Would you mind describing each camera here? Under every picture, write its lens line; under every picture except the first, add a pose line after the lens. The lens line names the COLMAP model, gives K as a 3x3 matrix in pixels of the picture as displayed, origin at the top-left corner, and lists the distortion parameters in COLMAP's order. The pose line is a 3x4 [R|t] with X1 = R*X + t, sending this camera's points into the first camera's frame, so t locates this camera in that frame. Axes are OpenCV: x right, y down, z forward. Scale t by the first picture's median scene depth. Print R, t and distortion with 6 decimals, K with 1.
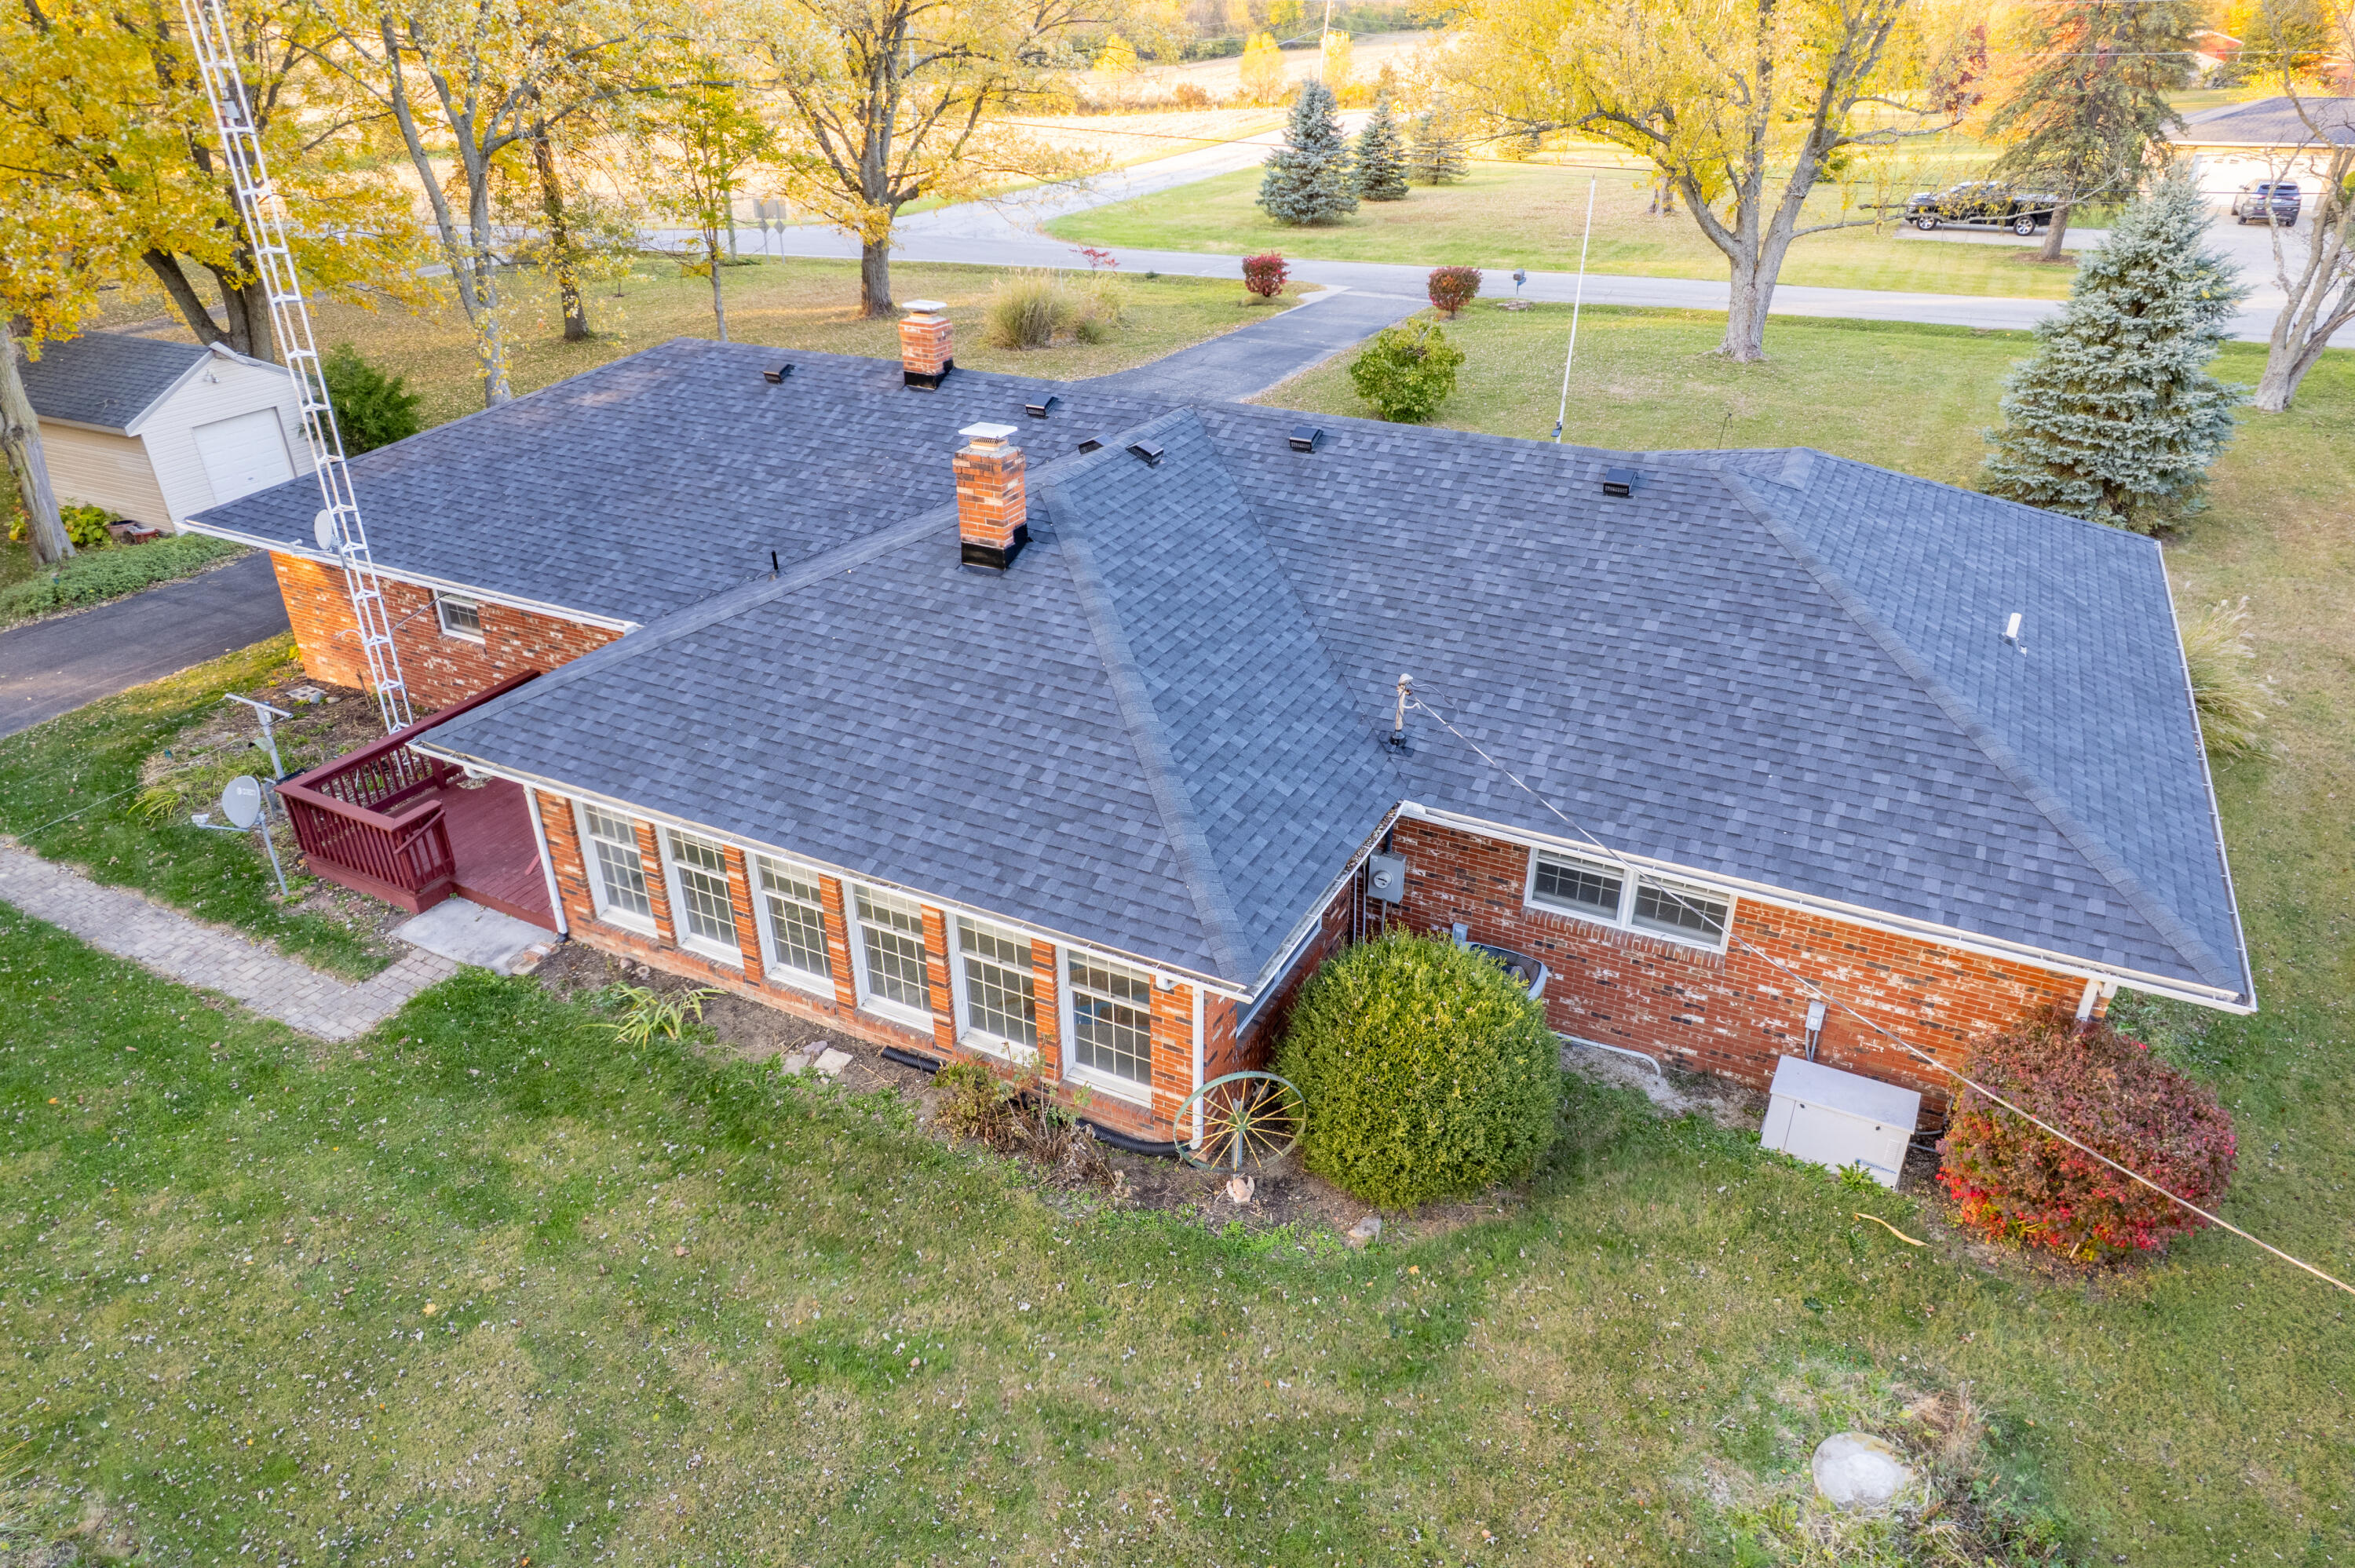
lens RADIAL K [[1499.6, 0, 1185.7], [0, 1499.6, 825.0], [0, 0, 1]] dist [-0.077267, 0.067326]
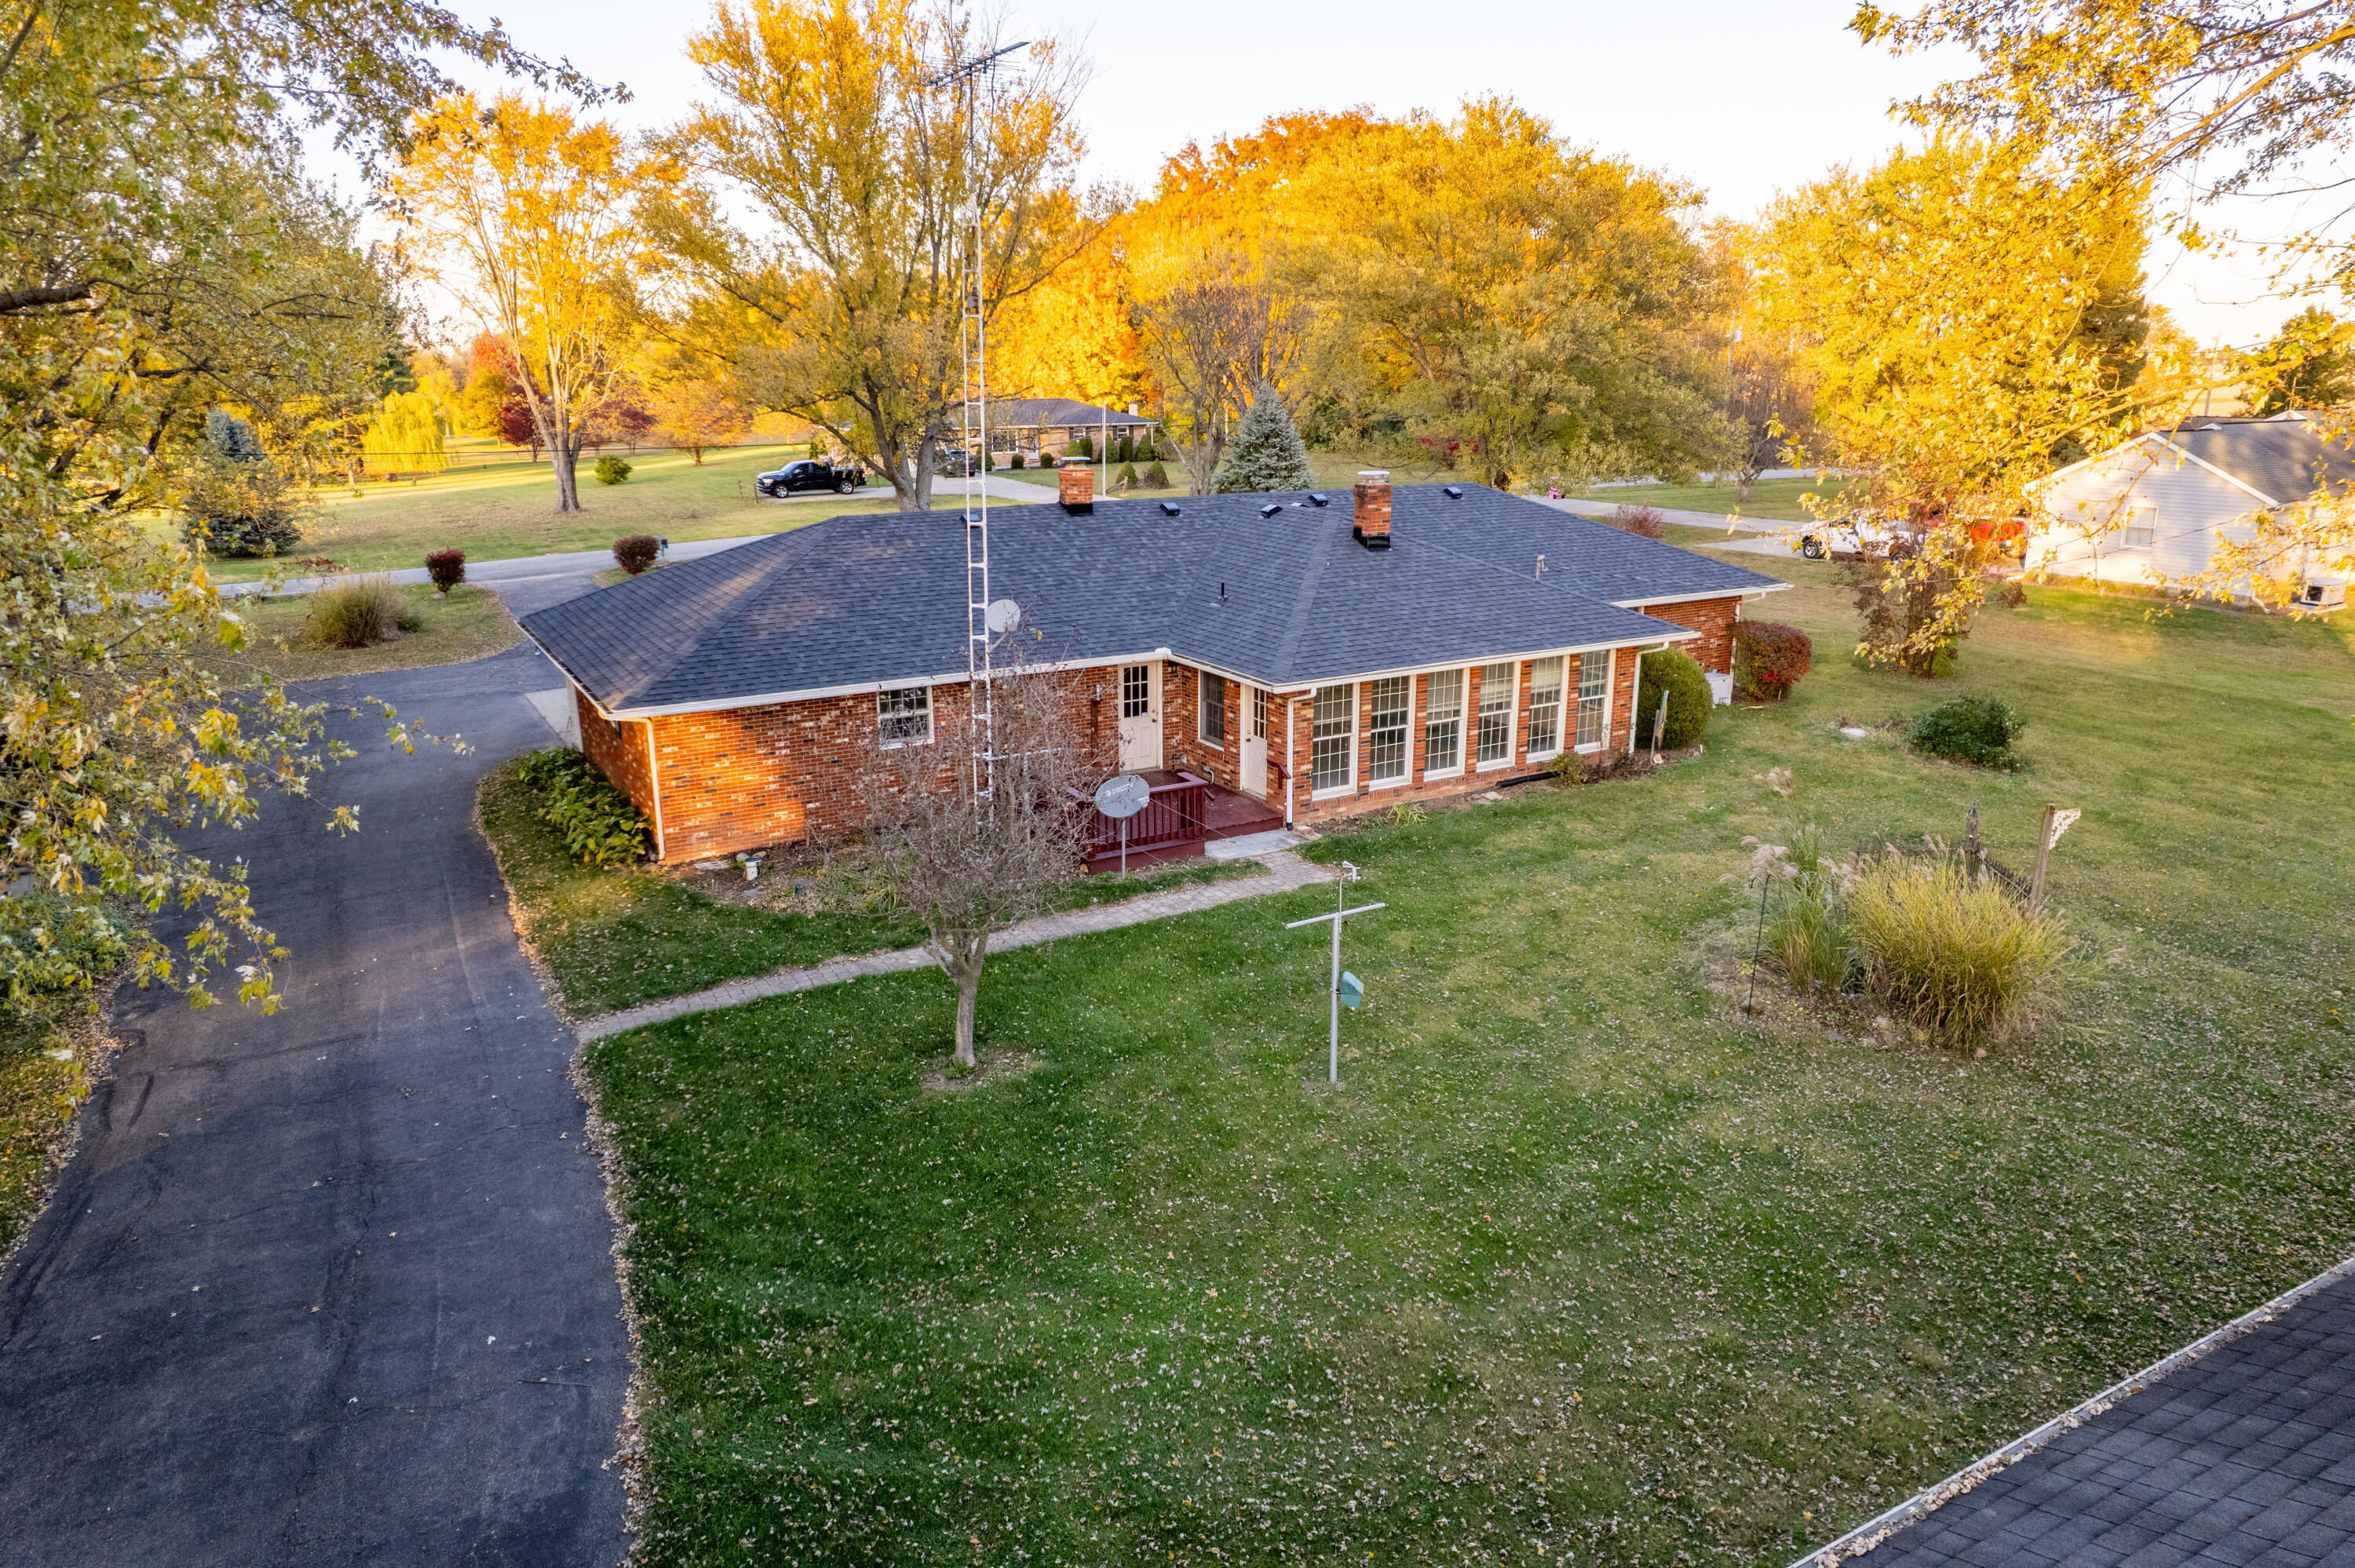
lens RADIAL K [[1499.6, 0, 1185.7], [0, 1499.6, 825.0], [0, 0, 1]] dist [-0.077267, 0.067326]
pose [[0.557318, -0.259956, 0.788555, -1.803889], [0.423502, 0.905895, -0.000675, 0.038633], [-0.714173, 0.334330, 0.614964, 0.188773]]
